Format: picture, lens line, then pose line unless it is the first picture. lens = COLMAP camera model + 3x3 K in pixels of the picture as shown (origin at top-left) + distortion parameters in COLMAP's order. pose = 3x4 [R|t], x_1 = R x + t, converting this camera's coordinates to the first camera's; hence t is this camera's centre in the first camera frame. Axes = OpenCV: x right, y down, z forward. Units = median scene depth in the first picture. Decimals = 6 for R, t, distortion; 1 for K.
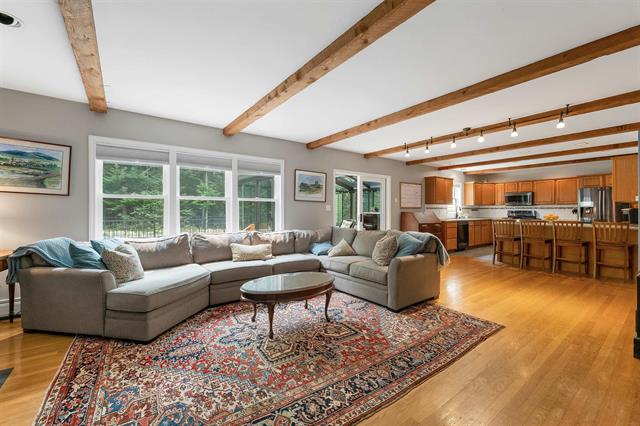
lens RADIAL K [[266.1, 0, 320.6], [0, 266.1, 210.6], [0, 0, 1]] dist [0.001914, 0.000827]
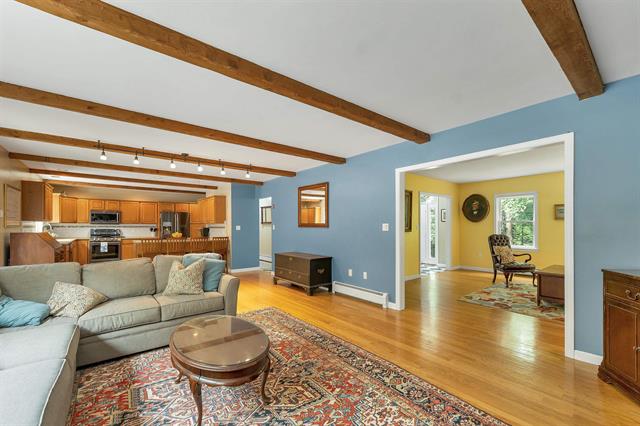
lens RADIAL K [[272.3, 0, 314.7], [0, 272.3, 227.9], [0, 0, 1]] dist [0.001042, 0.000777]
pose [[-0.027258, -0.002106, 0.999626, -0.765007], [-0.000163, 0.999998, 0.002102, -0.018791], [-0.999628, -0.000106, -0.027259, 0.704511]]
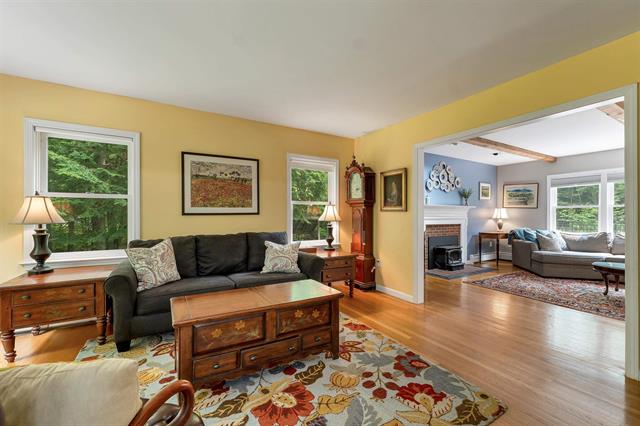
lens RADIAL K [[266.1, 0, 318.1], [0, 266.1, 214.8], [0, 0, 1]] dist [0.001914, 0.000827]
pose [[-0.108939, -0.003840, -0.994041, 1.264615], [-0.002327, 0.999991, -0.003608, 0.004375], [0.994046, 0.001920, -0.108947, -0.427126]]
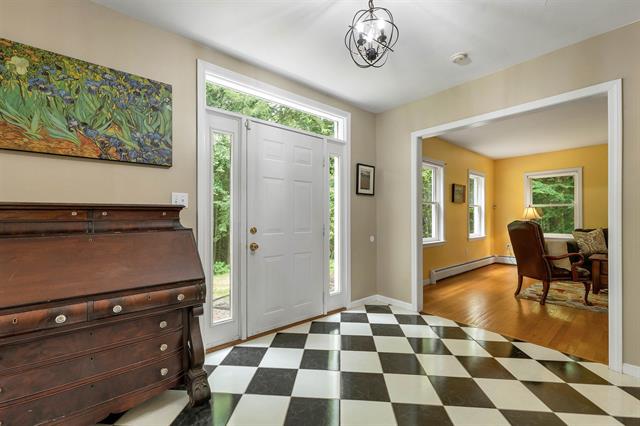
lens RADIAL K [[266.1, 0, 319.8], [0, 266.1, 218.3], [0, 0, 1]] dist [0.001914, 0.000827]
pose [[-0.998548, -0.001000, -0.053865, 2.098486], [-0.001114, 0.999997, 0.002086, 0.024021], [0.053863, 0.002143, -0.998546, 0.399412]]
